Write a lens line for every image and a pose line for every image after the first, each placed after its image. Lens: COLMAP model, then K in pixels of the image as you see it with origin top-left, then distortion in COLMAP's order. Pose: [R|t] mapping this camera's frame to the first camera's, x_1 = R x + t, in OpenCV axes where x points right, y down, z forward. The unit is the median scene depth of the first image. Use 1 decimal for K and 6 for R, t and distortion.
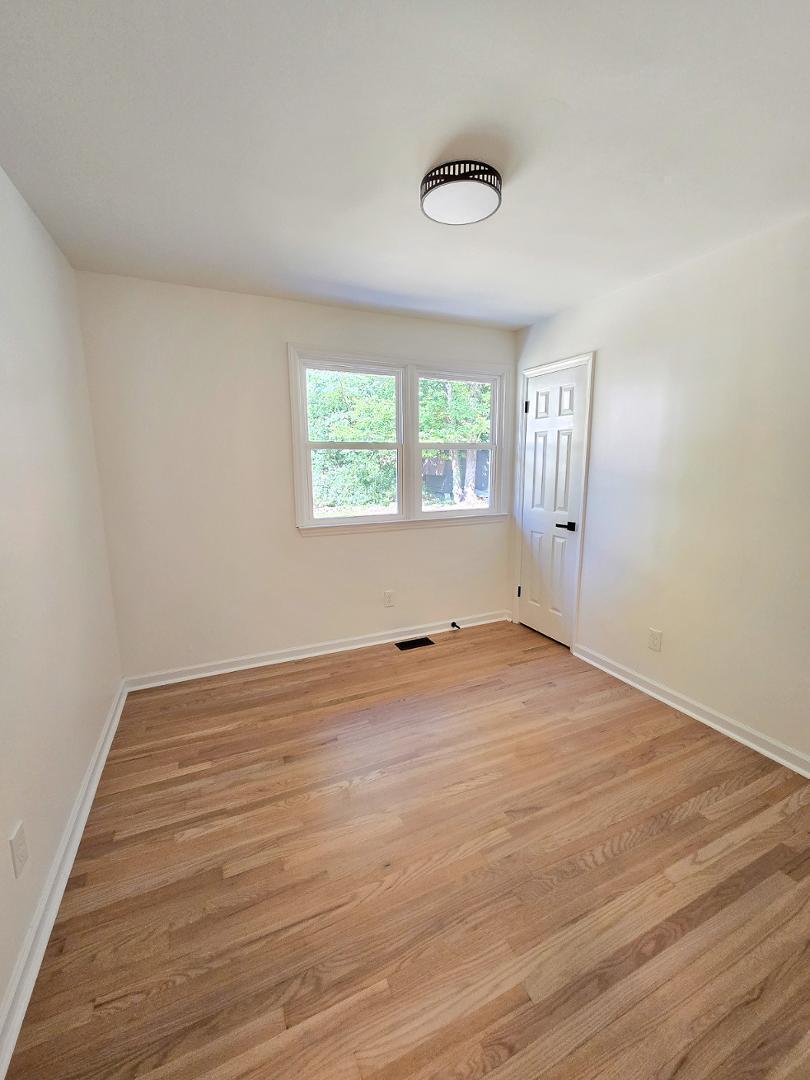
lens RADIAL K [[441.8, 0, 413.7], [0, 441.8, 538.4], [0, 0, 1]] dist [-0.002850, 0.000176]
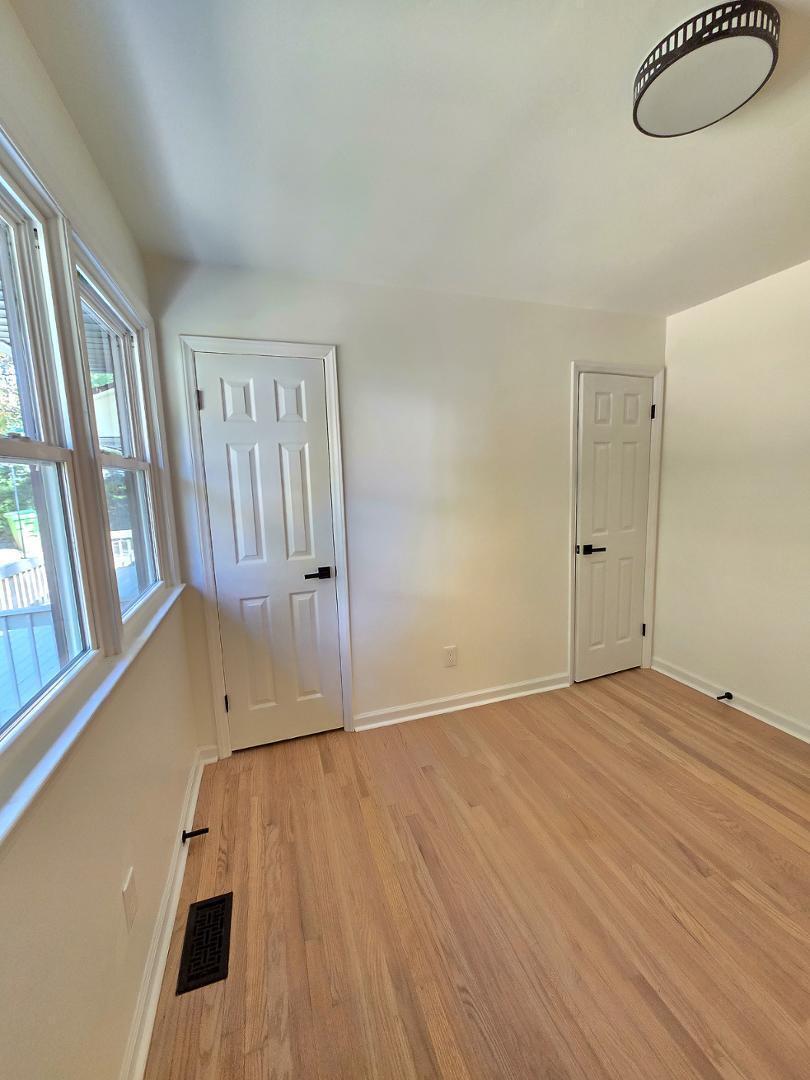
lens RADIAL K [[441.8, 0, 411.6], [0, 441.8, 538.5], [0, 0, 1]] dist [-0.002850, 0.000176]
pose [[0.112310, -0.140098, 0.983747, -0.357389], [0.204749, 0.972029, 0.115053, -0.141891], [-0.972350, 0.188500, 0.137854, 0.758090]]
